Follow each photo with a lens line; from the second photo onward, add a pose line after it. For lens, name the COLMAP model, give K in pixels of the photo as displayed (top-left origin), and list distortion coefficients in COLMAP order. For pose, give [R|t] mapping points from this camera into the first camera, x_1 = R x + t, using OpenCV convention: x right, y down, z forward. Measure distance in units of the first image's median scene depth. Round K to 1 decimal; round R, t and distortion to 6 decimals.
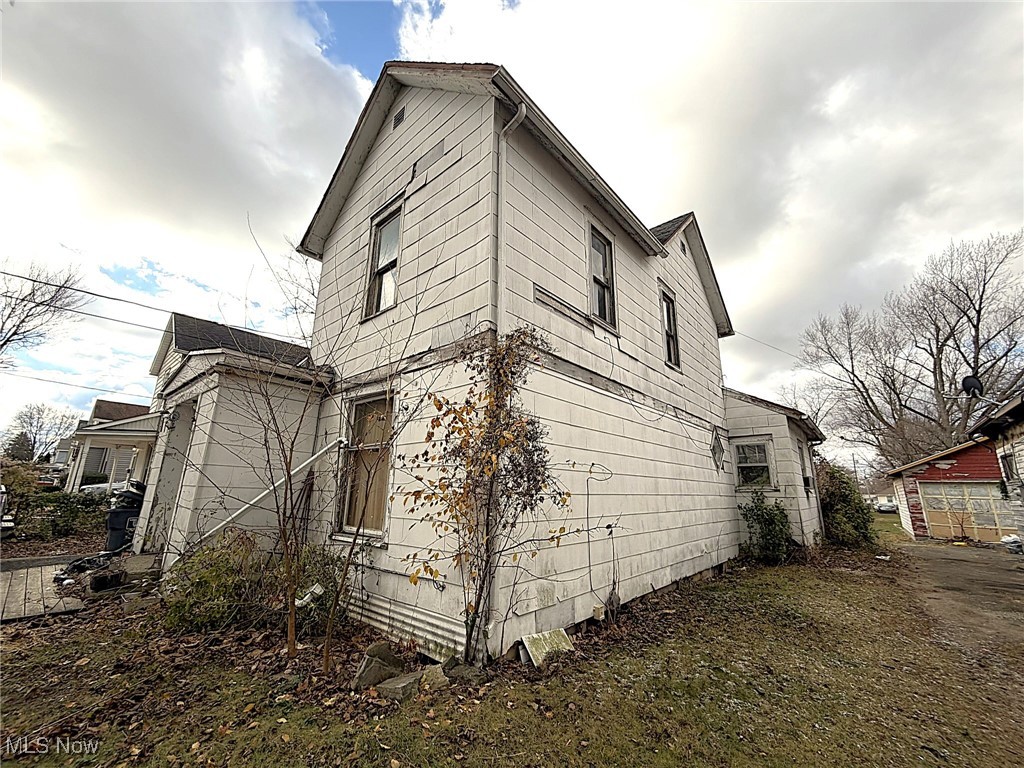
lens RADIAL K [[406.1, 0, 512.3], [0, 406.1, 385.3], [0, 0, 1]] dist [0.000595, 0.000020]
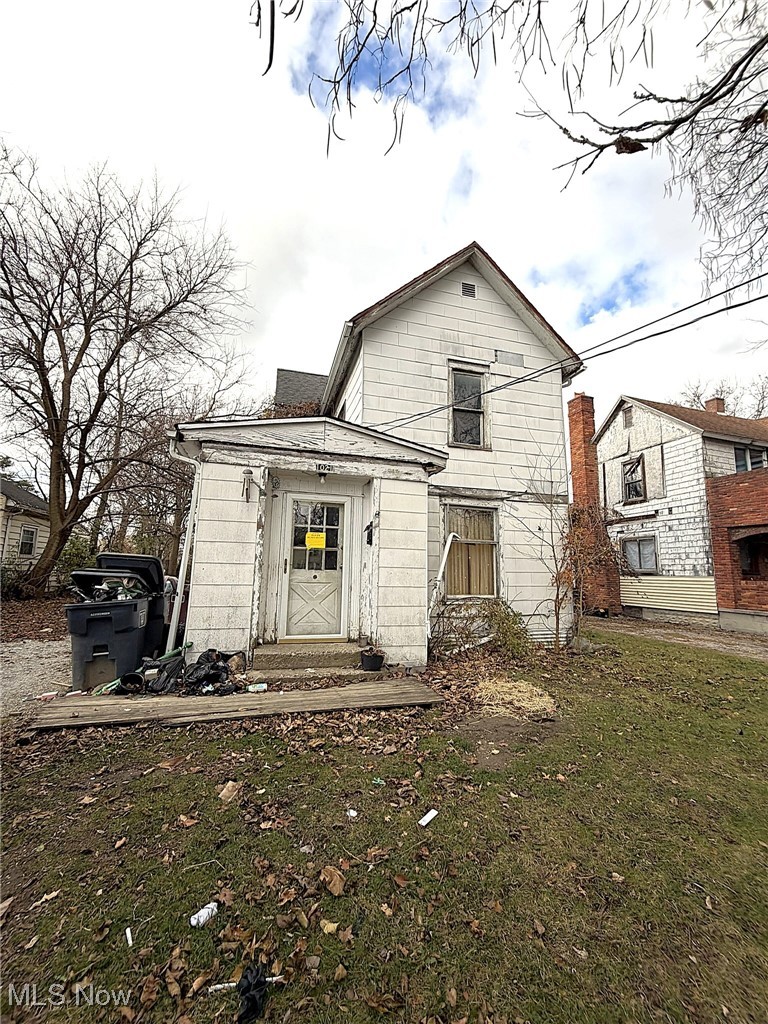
lens RADIAL K [[406.1, 0, 383.9], [0, 406.1, 509.6], [0, 0, 1]] dist [0.000595, 0.000020]
pose [[0.549070, 0.125012, 0.826374, -1.907936], [-0.220662, 0.975350, -0.000934, 0.118615], [-0.806120, -0.181836, 0.563121, 0.474758]]
